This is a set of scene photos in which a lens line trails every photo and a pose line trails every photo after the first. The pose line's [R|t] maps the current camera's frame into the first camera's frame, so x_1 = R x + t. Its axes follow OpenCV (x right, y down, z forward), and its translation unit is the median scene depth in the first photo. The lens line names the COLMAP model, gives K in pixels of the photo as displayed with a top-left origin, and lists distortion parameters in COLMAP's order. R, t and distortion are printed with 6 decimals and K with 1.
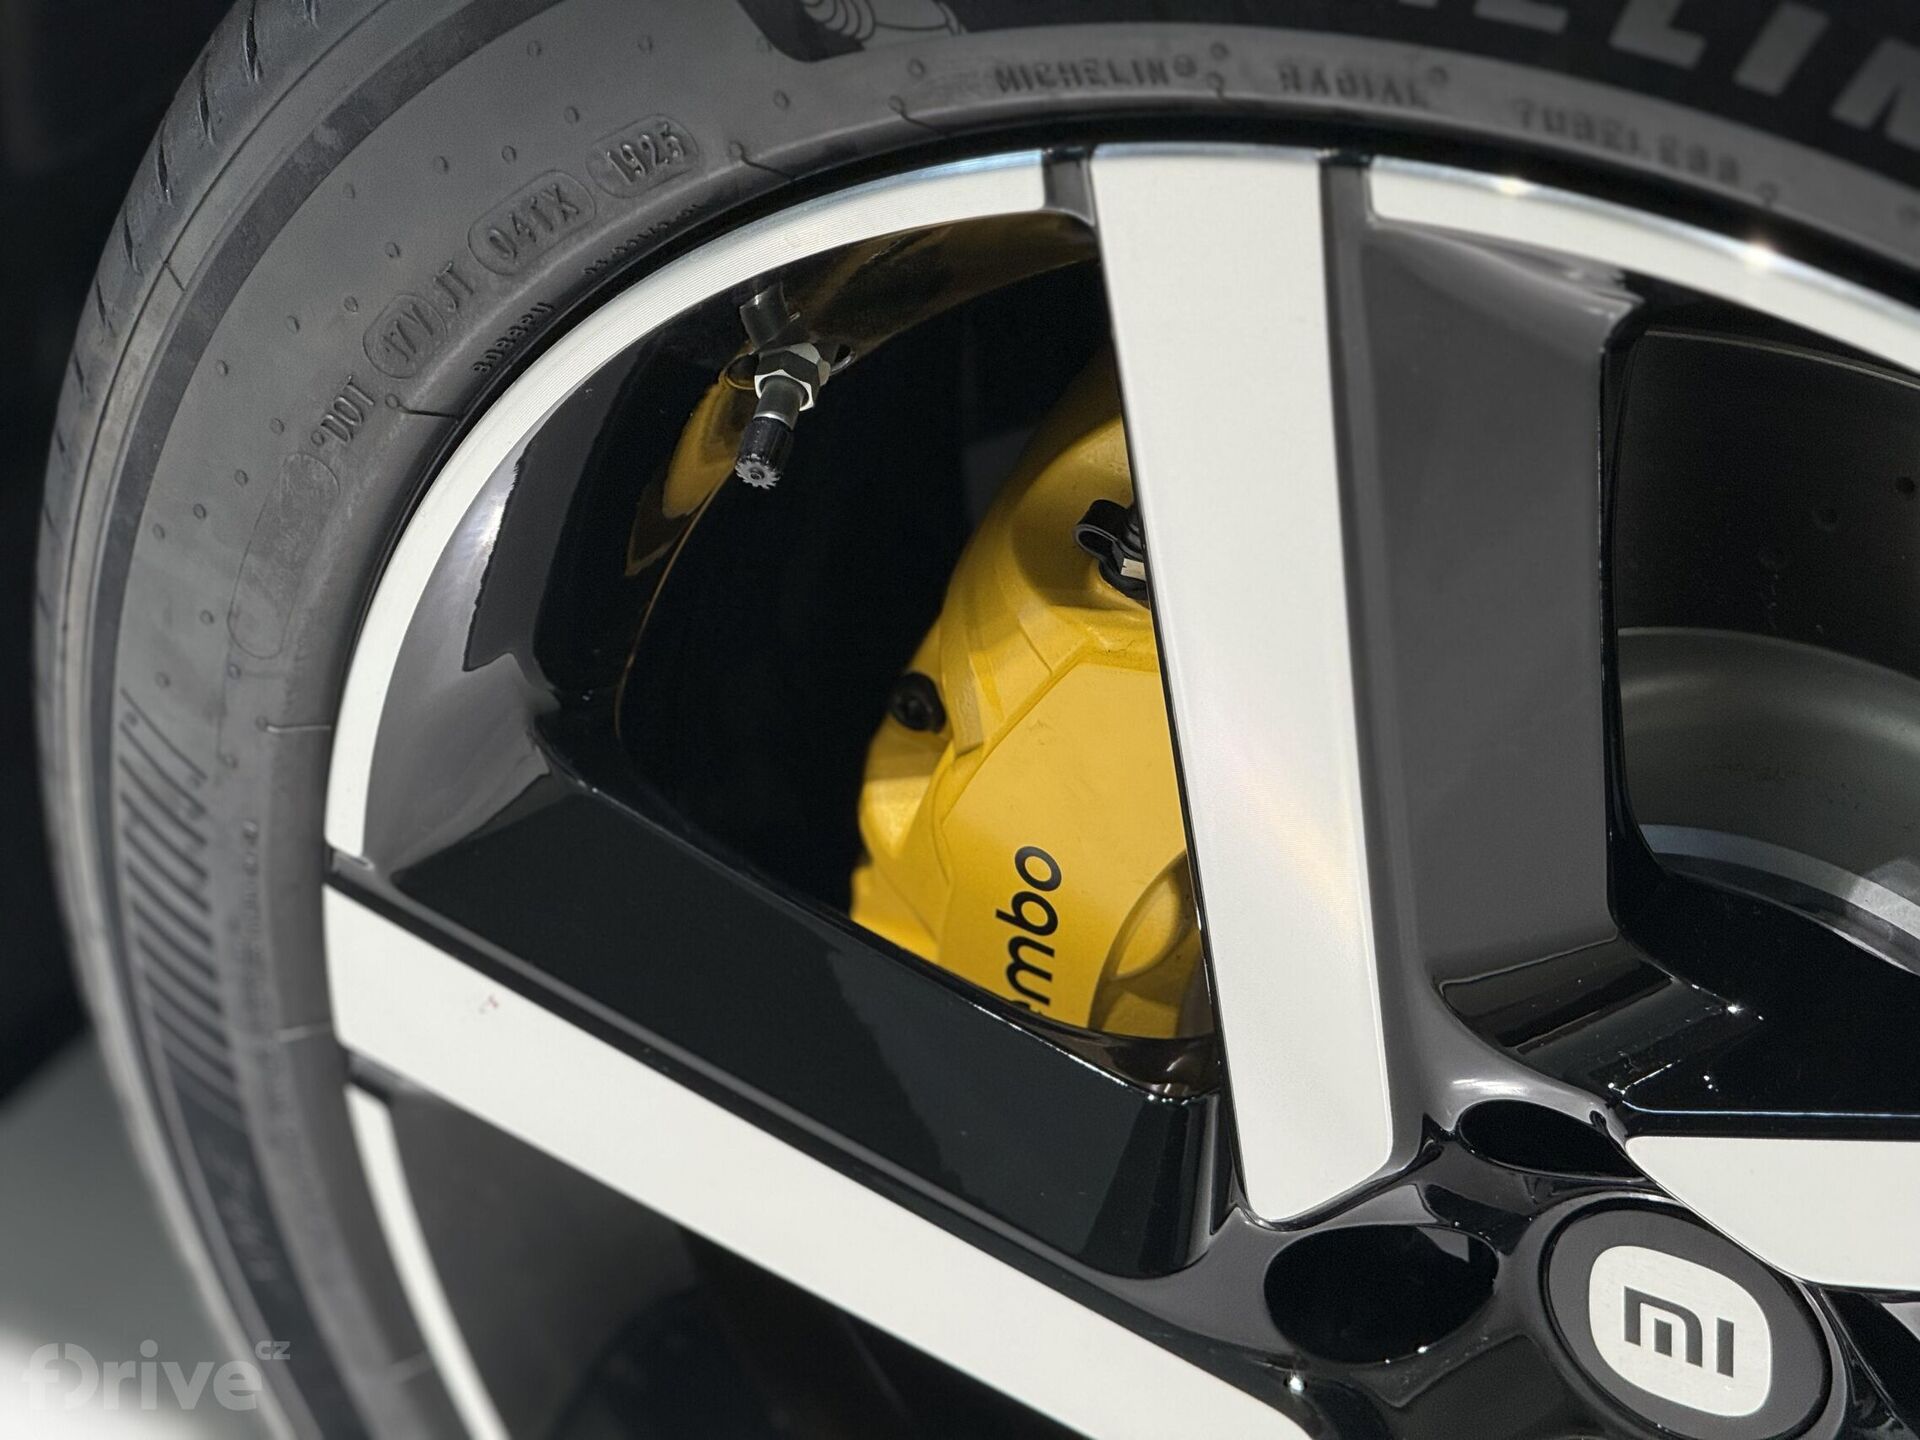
lens RADIAL K [[6551.2, 0, 960.0], [0, 6551.2, 720.0], [0, 0, 1]] dist [0.034619, 4.157613]
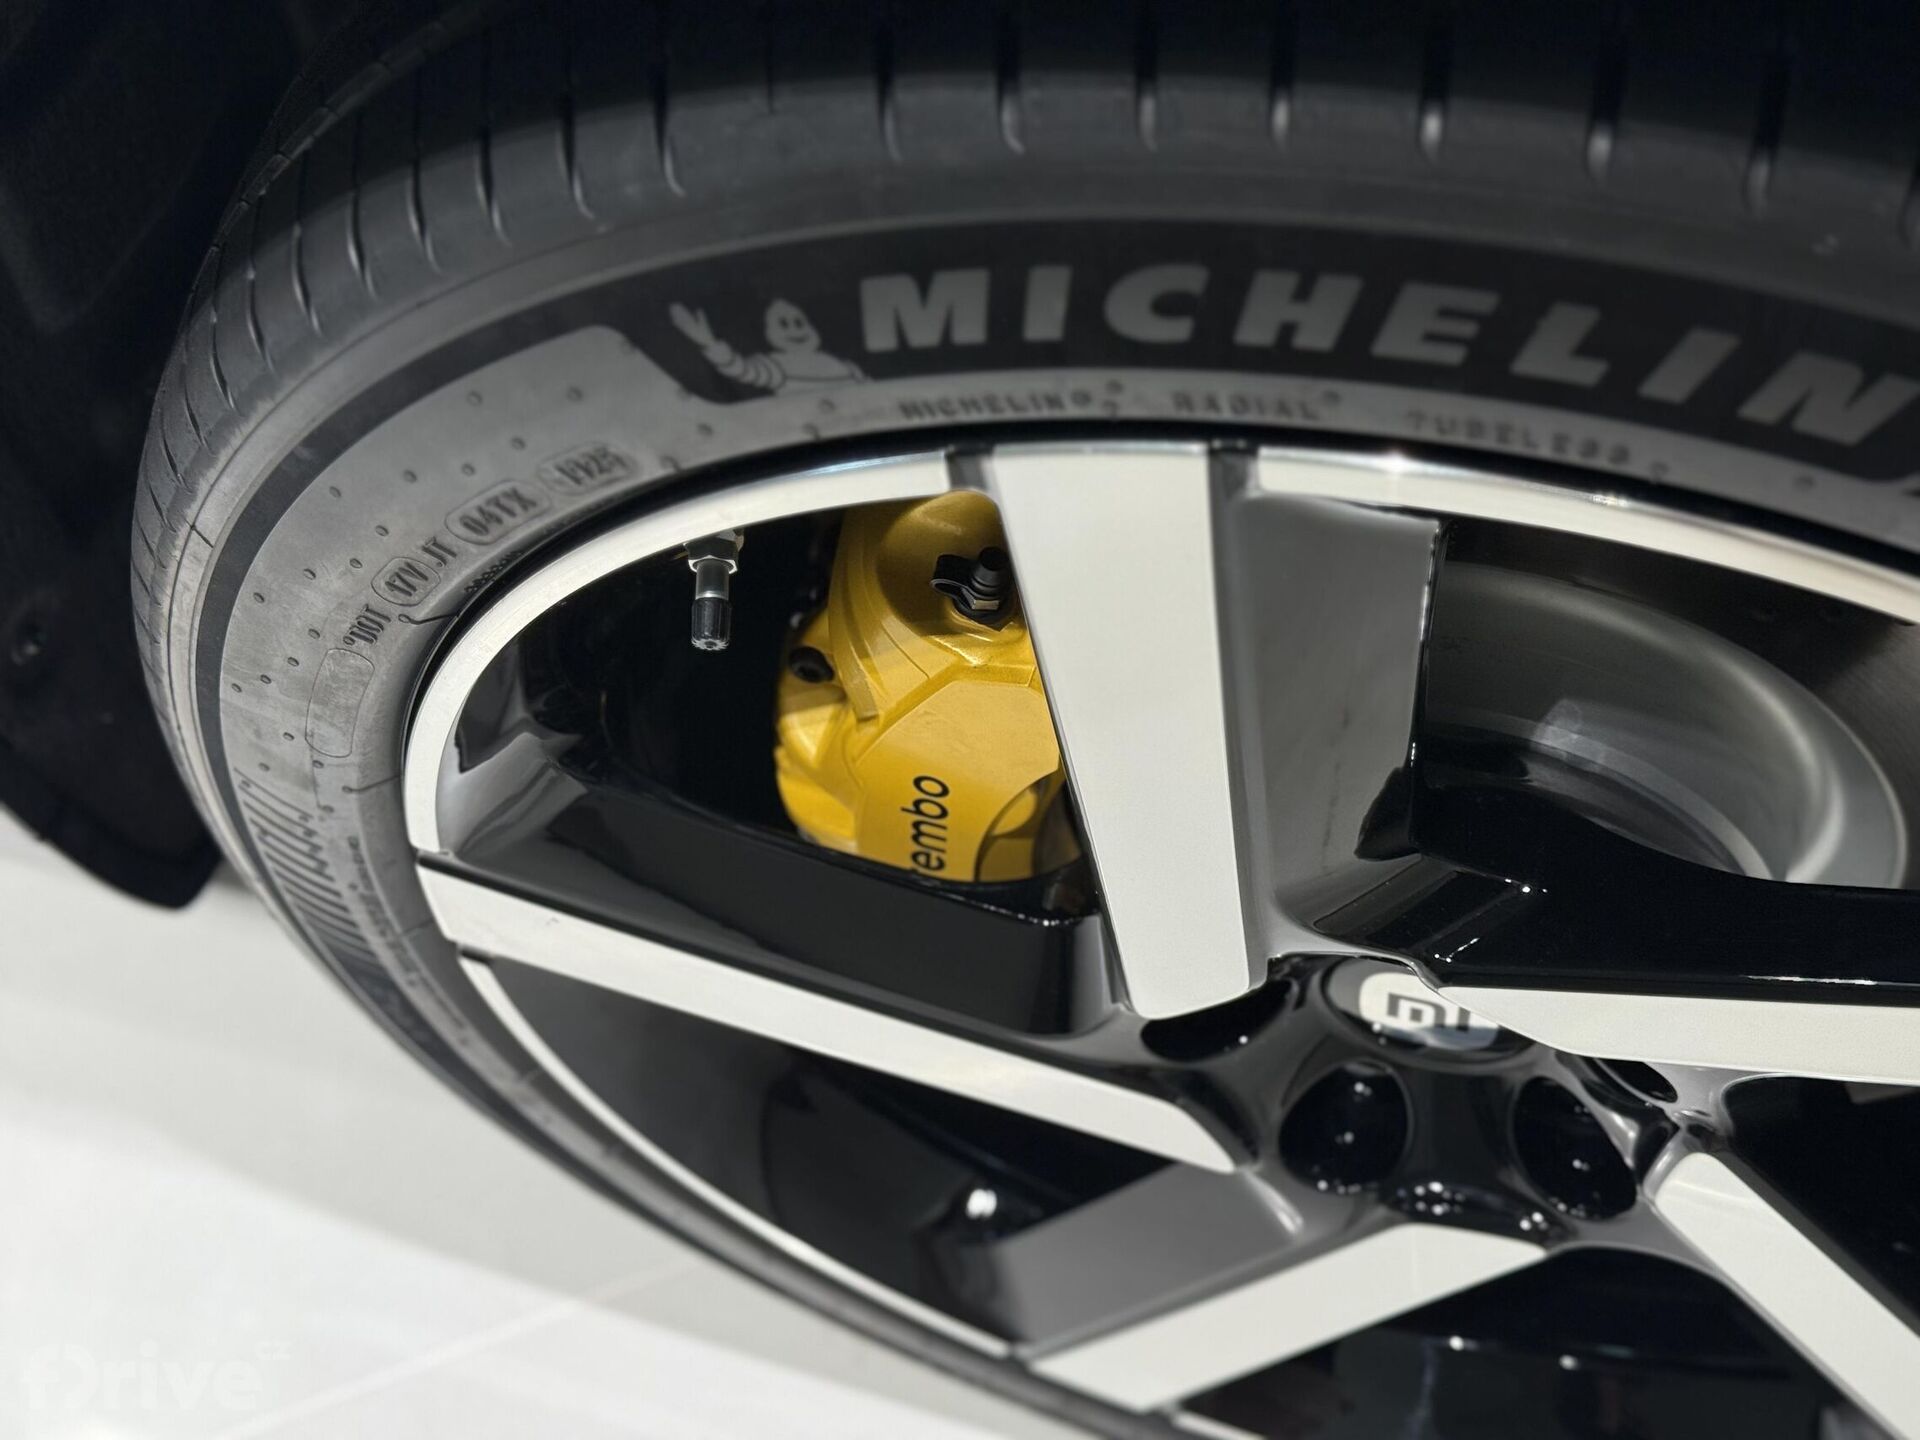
lens RADIAL K [[2668.1, 0, 960.0], [0, 2668.1, 720.0], [0, 0, 1]] dist [0.117581, -0.027142]
pose [[0.971710, -0.212510, 0.103047, -0.039329], [0.175415, 0.941549, 0.287604, -0.159942], [-0.158142, -0.261392, 0.952190, 0.480206]]
